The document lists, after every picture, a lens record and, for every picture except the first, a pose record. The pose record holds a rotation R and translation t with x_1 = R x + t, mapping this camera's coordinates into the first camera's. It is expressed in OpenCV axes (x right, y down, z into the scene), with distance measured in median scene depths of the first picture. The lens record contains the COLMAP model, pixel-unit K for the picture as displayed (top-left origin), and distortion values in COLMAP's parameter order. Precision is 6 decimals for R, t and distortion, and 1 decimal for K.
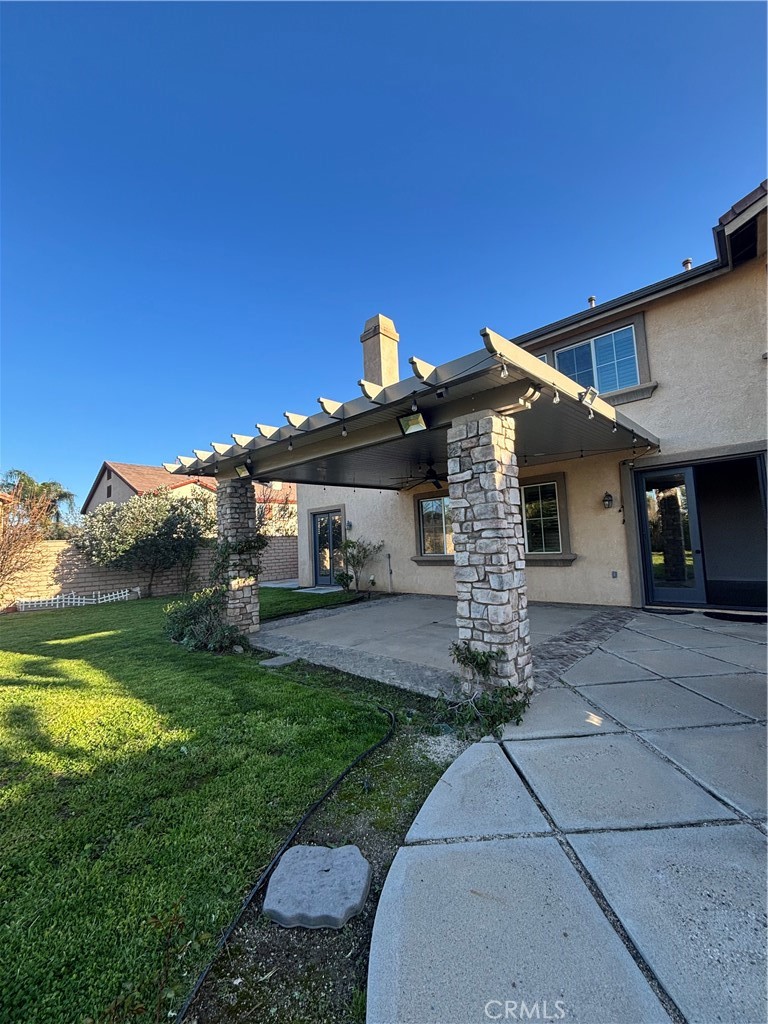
lens RADIAL K [[411.6, 0, 384.0], [0, 411.6, 512.0], [0, 0, 1]] dist [0.000744, 0.000345]
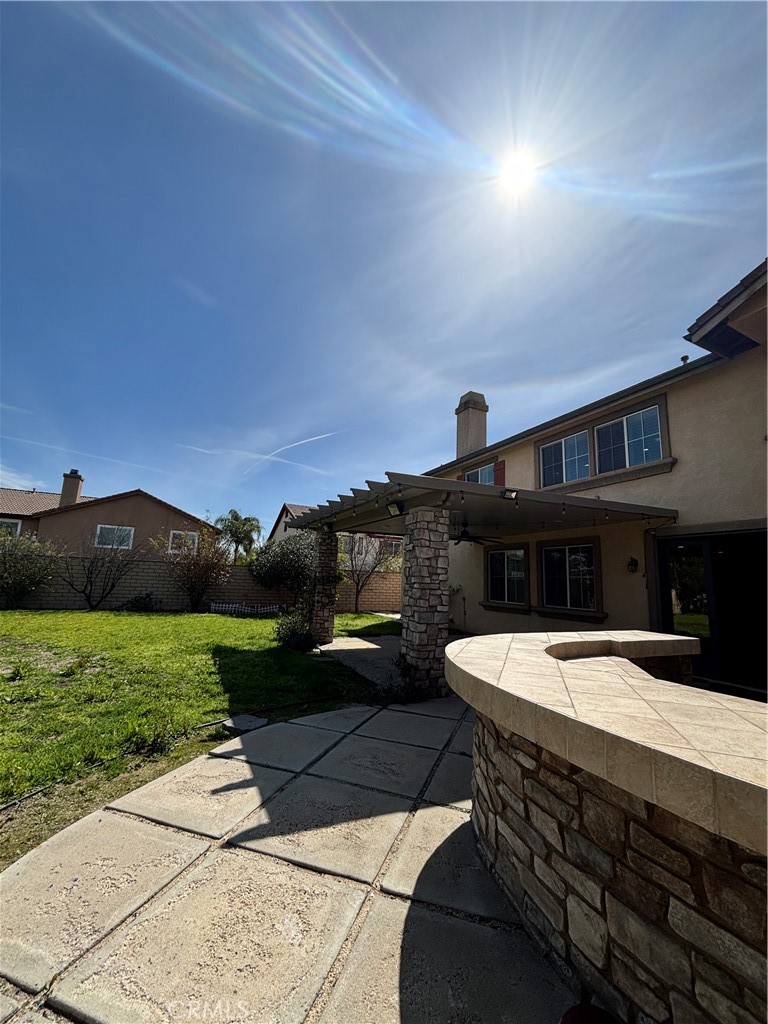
lens RADIAL K [[411.6, 0, 384.0], [0, 411.6, 512.0], [0, 0, 1]] dist [0.000744, 0.000345]
pose [[0.926579, 0.021880, -0.375462, 0.379792], [-0.055610, 0.995304, -0.079235, -0.050131], [0.371965, 0.094297, 0.923445, -0.272376]]
